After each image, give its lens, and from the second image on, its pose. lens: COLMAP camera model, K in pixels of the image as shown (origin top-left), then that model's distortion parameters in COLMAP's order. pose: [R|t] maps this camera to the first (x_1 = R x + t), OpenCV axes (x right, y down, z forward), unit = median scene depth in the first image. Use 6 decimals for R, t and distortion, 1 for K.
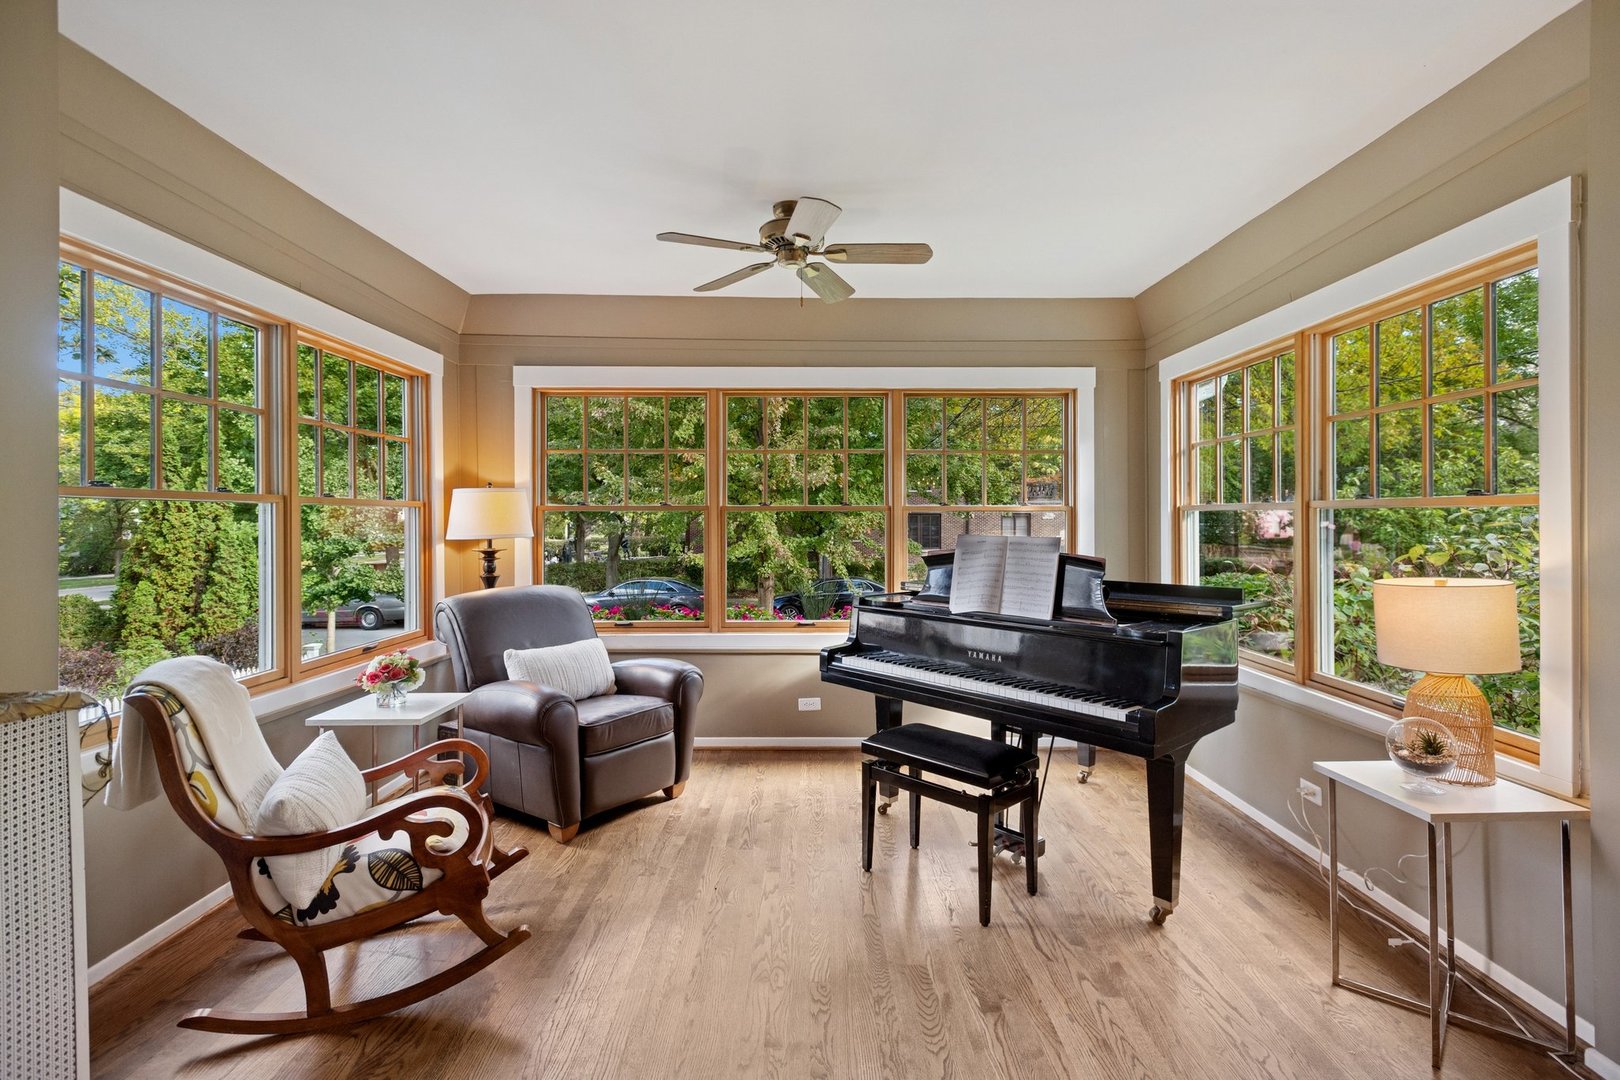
lens RADIAL K [[789.0, 0, 823.1], [0, 789.0, 512.8], [0, 0, 1]] dist [0.014966, -0.000837]
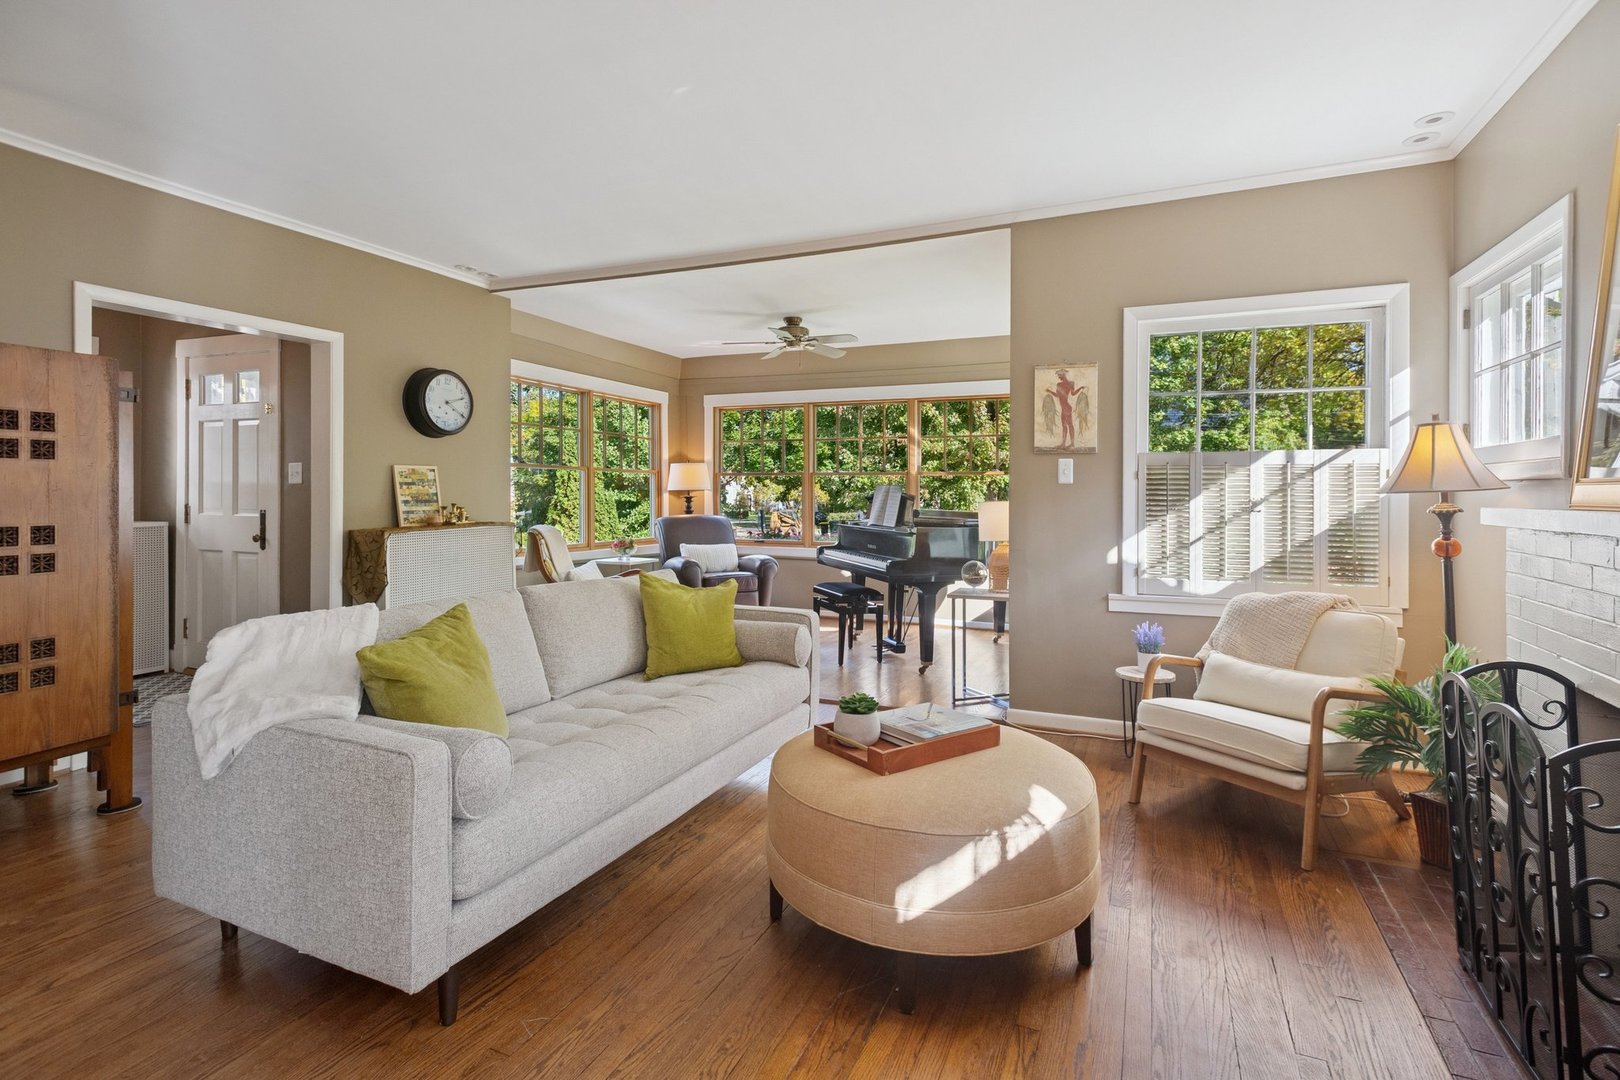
lens RADIAL K [[789.0, 0, 800.0], [0, 789.0, 485.7], [0, 0, 1]] dist [0.014966, -0.000837]
pose [[0.910906, -0.000391, -0.412614, 0.564021], [-0.000971, 0.999995, -0.003092, 0.026671], [0.412613, 0.003217, 0.910901, -0.564029]]
